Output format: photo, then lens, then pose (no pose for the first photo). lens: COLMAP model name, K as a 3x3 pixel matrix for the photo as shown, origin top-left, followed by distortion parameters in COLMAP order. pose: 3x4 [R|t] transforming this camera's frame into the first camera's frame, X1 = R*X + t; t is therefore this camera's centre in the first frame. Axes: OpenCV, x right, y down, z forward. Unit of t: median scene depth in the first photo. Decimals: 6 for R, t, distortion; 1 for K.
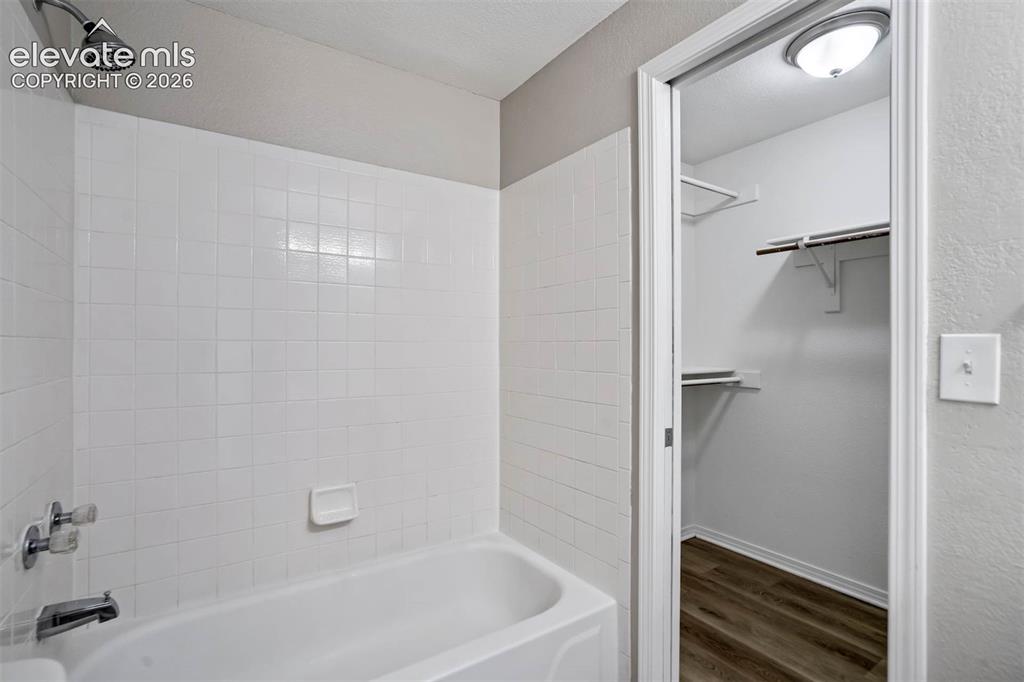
lens RADIAL K [[475.3, 0, 512.0], [0, 475.3, 341.0], [0, 0, 1]] dist [-0.013300, 0.000610]
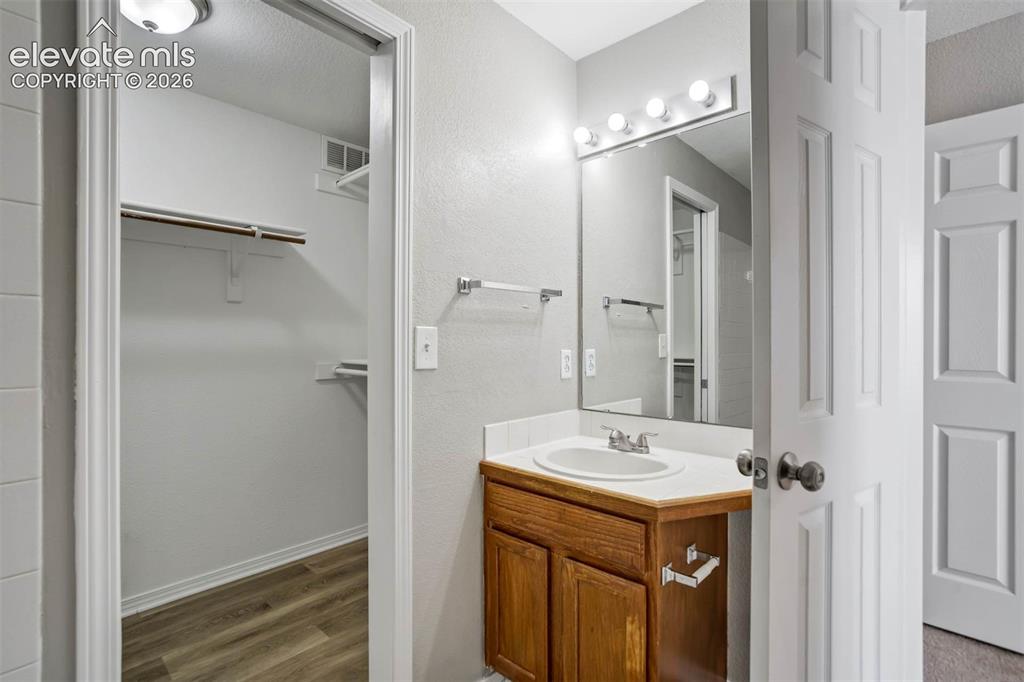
lens RADIAL K [[475.3, 0, 512.0], [0, 475.3, 341.0], [0, 0, 1]] dist [-0.013300, 0.000610]
pose [[-0.229698, -0.003253, 0.973257, -0.646325], [-0.009712, 0.999952, 0.001050, 0.029503], [-0.973214, -0.009211, -0.229718, 1.048240]]
